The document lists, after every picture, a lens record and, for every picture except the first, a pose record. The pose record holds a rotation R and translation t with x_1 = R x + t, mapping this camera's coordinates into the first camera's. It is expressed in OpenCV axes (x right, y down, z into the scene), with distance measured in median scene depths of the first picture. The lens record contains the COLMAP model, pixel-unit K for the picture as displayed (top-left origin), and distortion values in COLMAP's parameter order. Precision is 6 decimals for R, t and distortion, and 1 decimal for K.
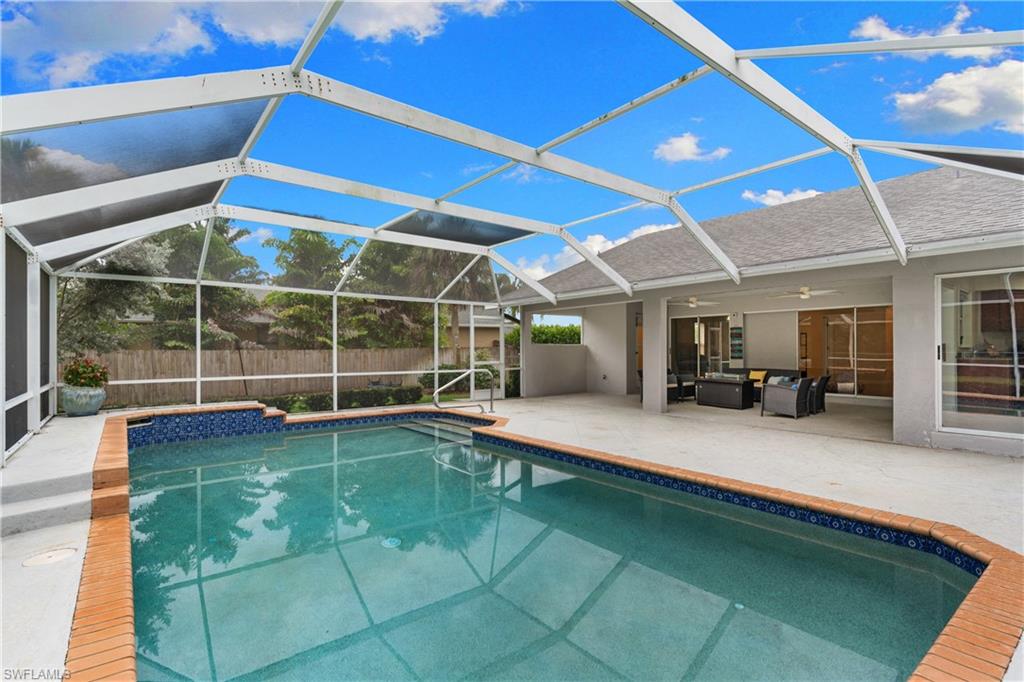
lens RADIAL K [[482.3, 0, 511.1], [0, 482.3, 346.2], [0, 0, 1]] dist [-0.002011, -0.001145]
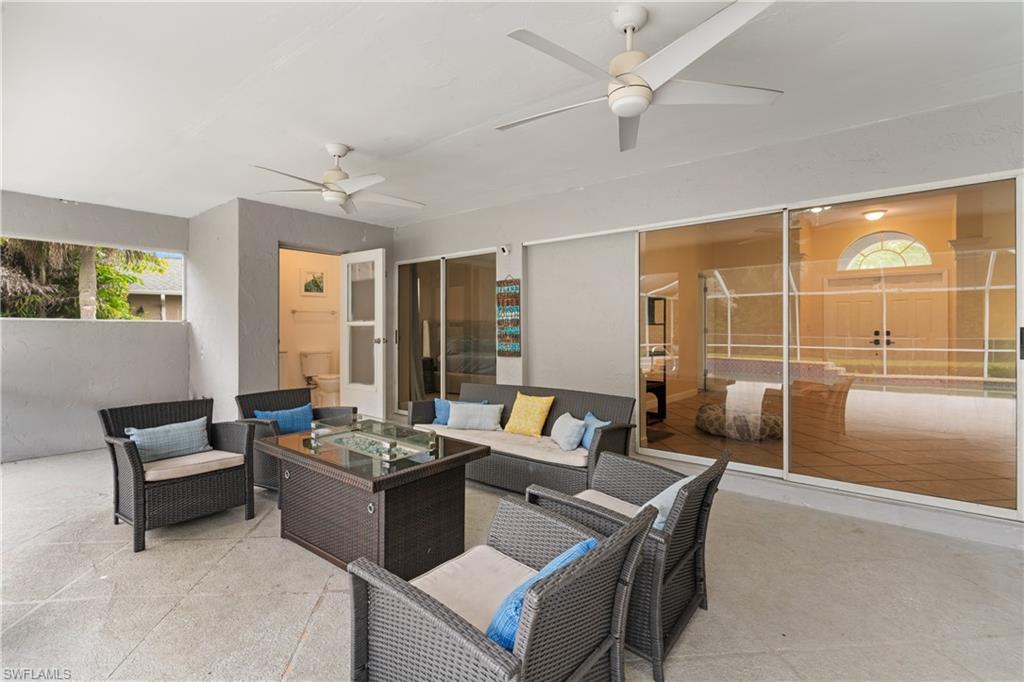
lens RADIAL K [[482.3, 0, 510.4], [0, 482.3, 331.7], [0, 0, 1]] dist [-0.002011, -0.001145]
pose [[0.977997, 0.006018, 0.208533, 0.385128], [-0.007721, 0.999943, 0.007353, 0.001854], [-0.208476, -0.008801, 0.977988, 0.601148]]
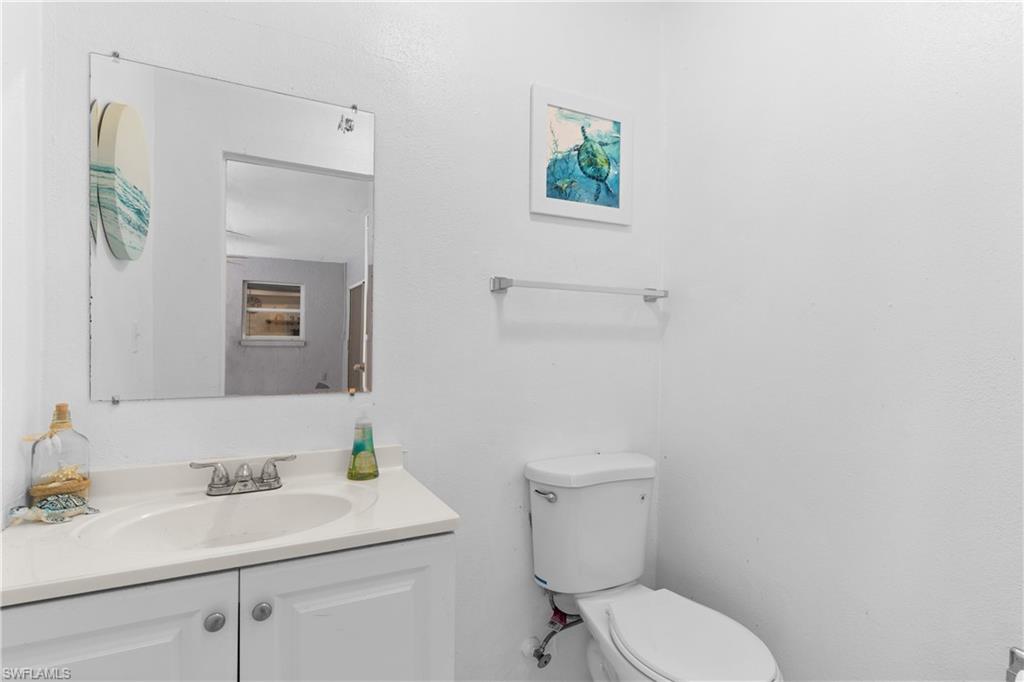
lens RADIAL K [[482.3, 0, 510.5], [0, 482.3, 342.9], [0, 0, 1]] dist [-0.002011, -0.001145]
pose [[0.977841, 0.023126, -0.208066, 0.284582], [-0.021741, 0.999724, 0.008944, -0.001889], [0.208215, -0.004222, 0.978074, 1.079422]]
